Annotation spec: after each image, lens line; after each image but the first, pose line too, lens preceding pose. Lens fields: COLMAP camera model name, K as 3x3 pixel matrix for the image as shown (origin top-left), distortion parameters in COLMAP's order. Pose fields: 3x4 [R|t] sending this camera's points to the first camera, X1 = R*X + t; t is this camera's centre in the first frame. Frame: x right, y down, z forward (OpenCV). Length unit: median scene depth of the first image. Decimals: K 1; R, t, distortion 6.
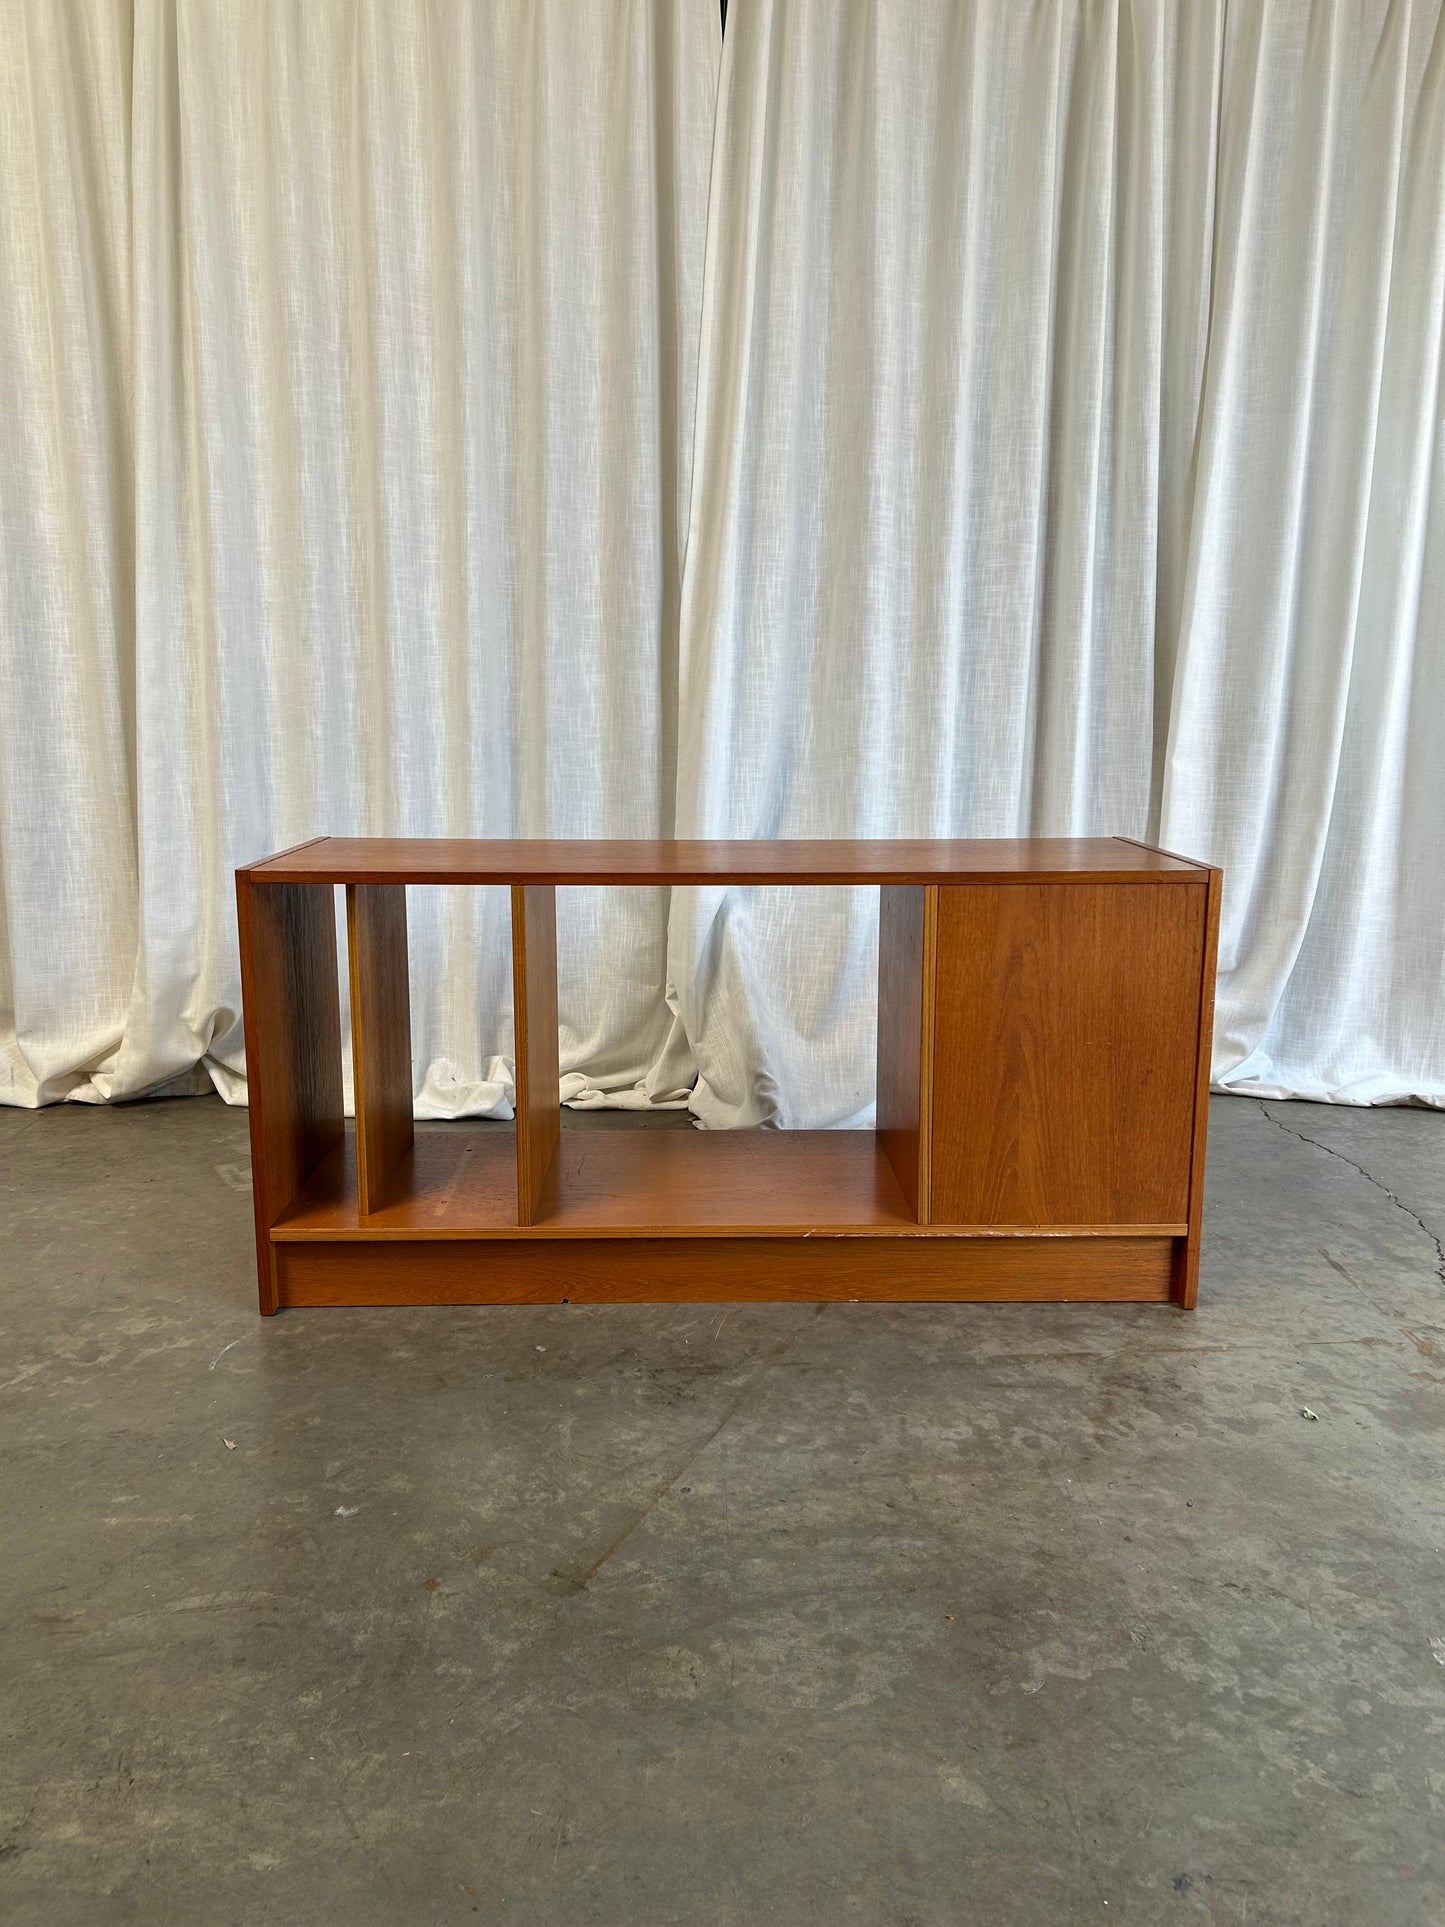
lens RADIAL K [[1472.4, 0, 718.8], [0, 1472.4, 943.0], [0, 0, 1]] dist [0.033059, -0.047258]
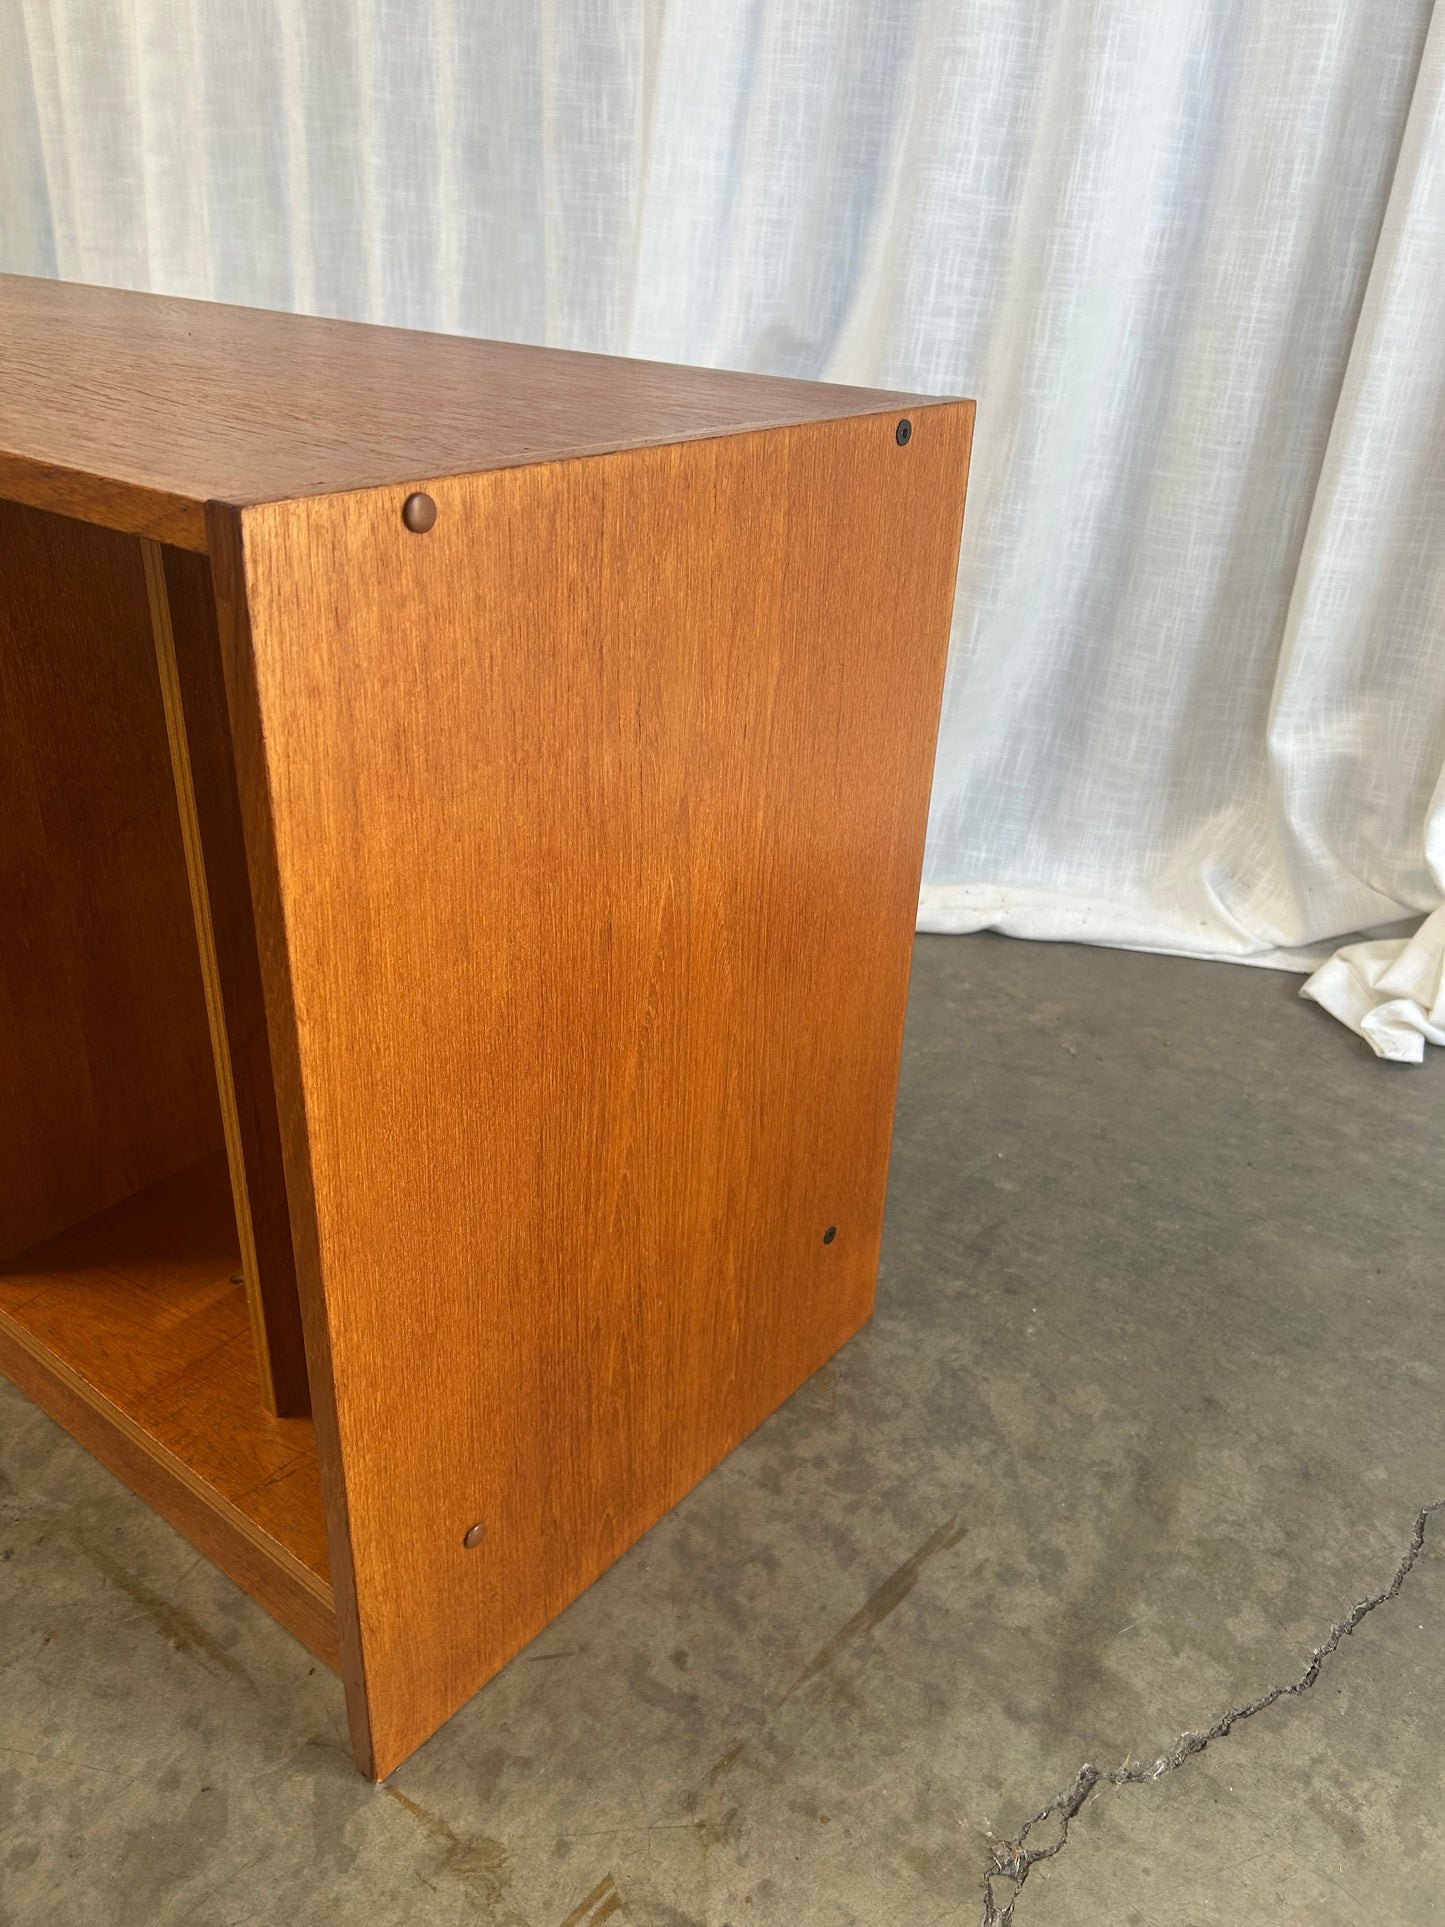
lens RADIAL K [[1472.4, 0, 743.6], [0, 1472.4, 951.6], [0, 0, 1]] dist [0.033059, -0.047258]
pose [[0.759634, 0.324601, -0.563552, 0.433138], [-0.150063, 0.930636, 0.333762, -0.044200], [0.632801, -0.168968, 0.755653, 0.564006]]
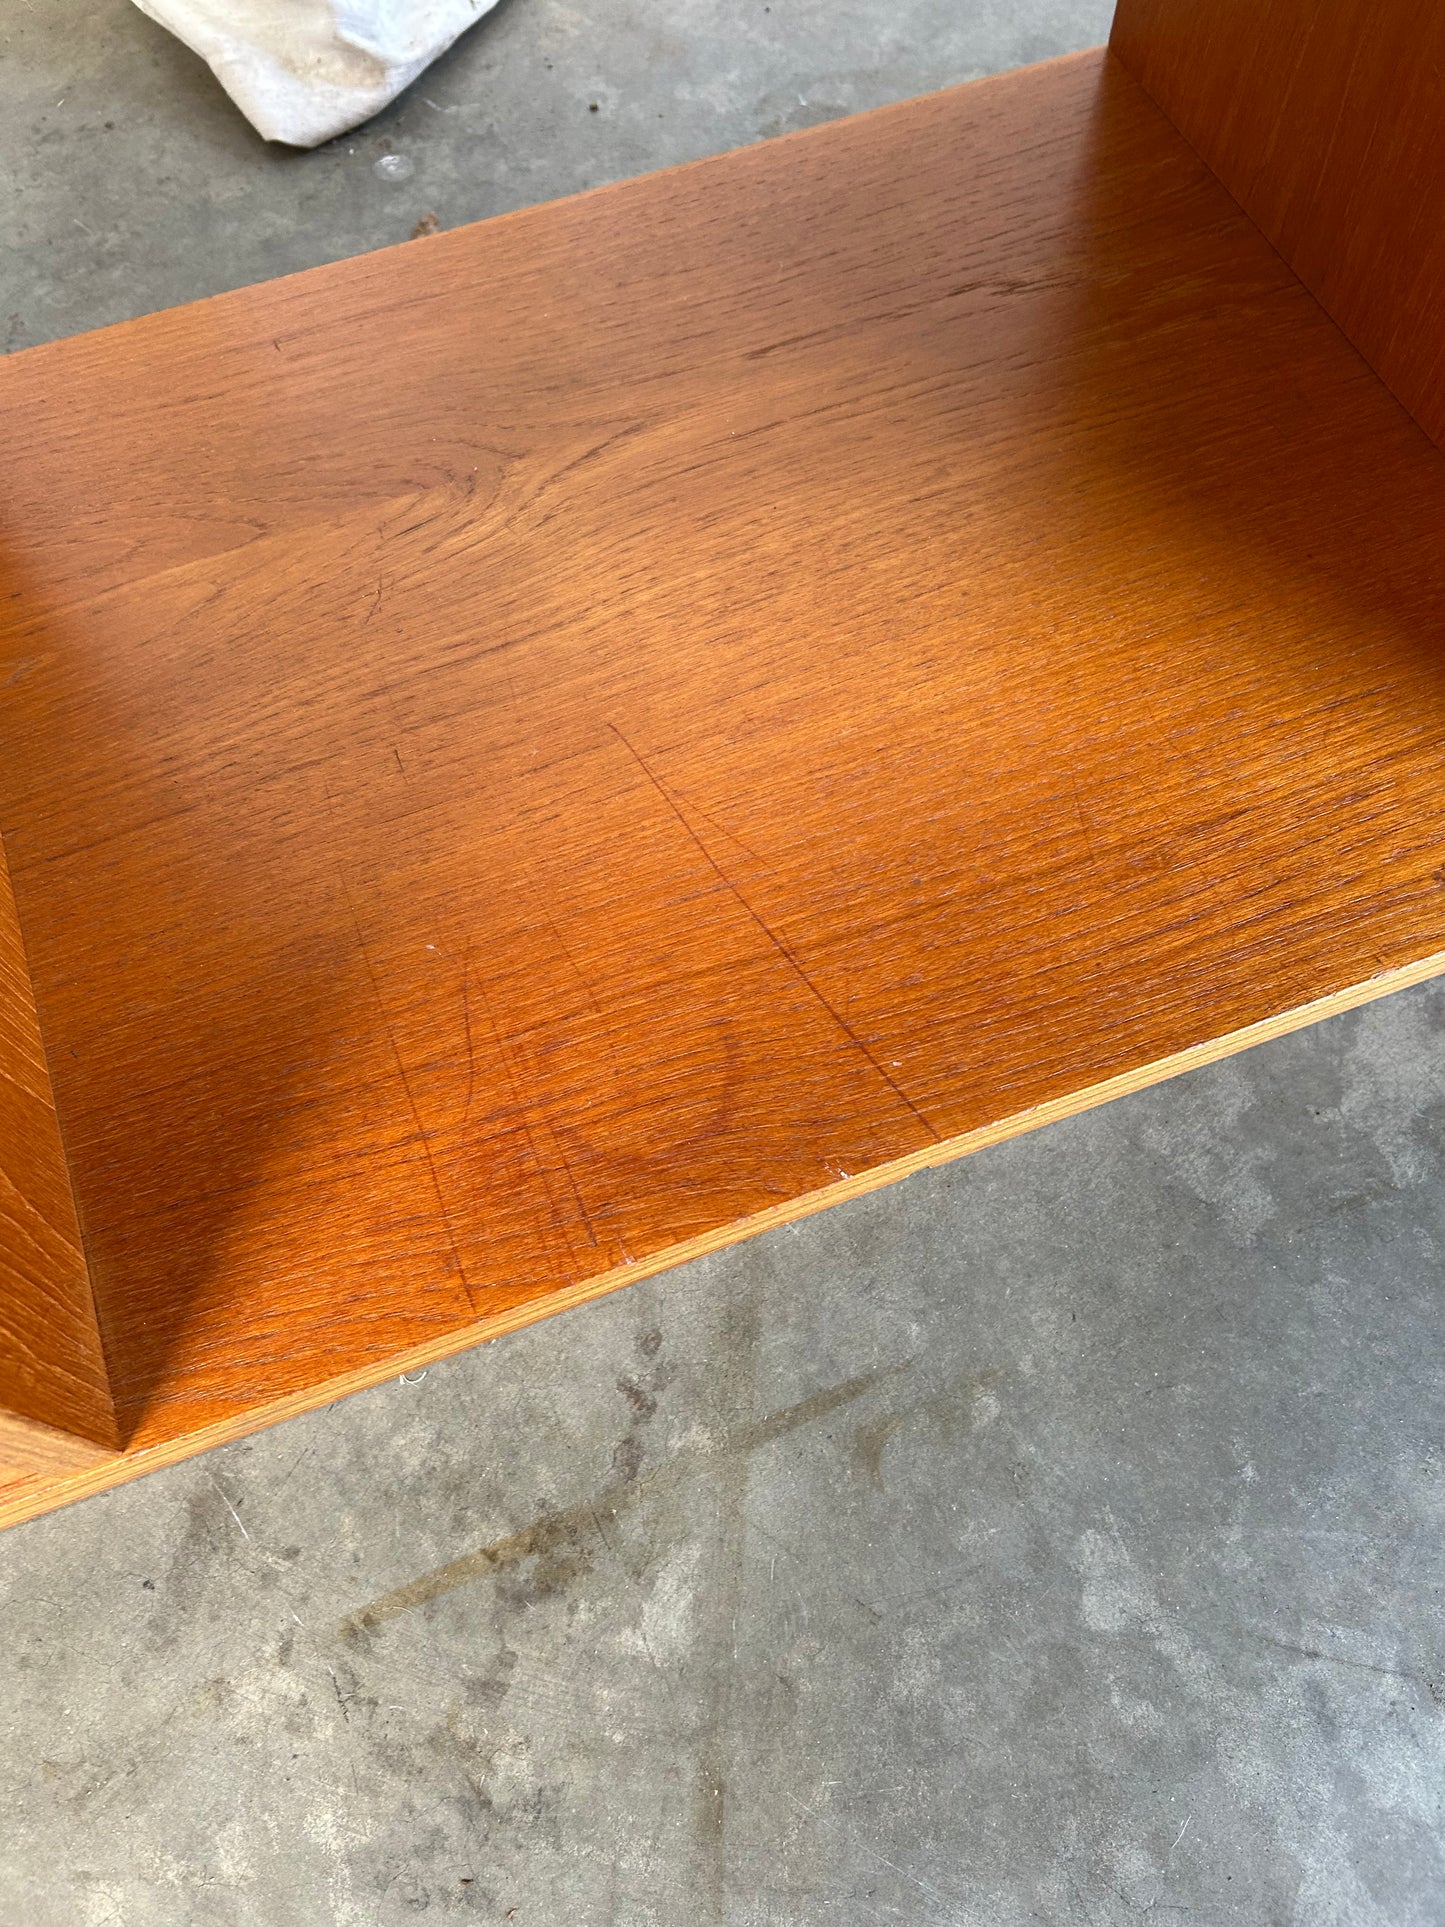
lens RADIAL K [[1472.4, 0, 728.5], [0, 1472.4, 992.7], [0, 0, 1]] dist [0.033059, -0.047258]
pose [[0.947502, -0.298883, 0.113618, 0.017751], [0.080368, 0.566536, 0.820108, 0.007258], [-0.309485, -0.767923, 0.560815, 0.609014]]
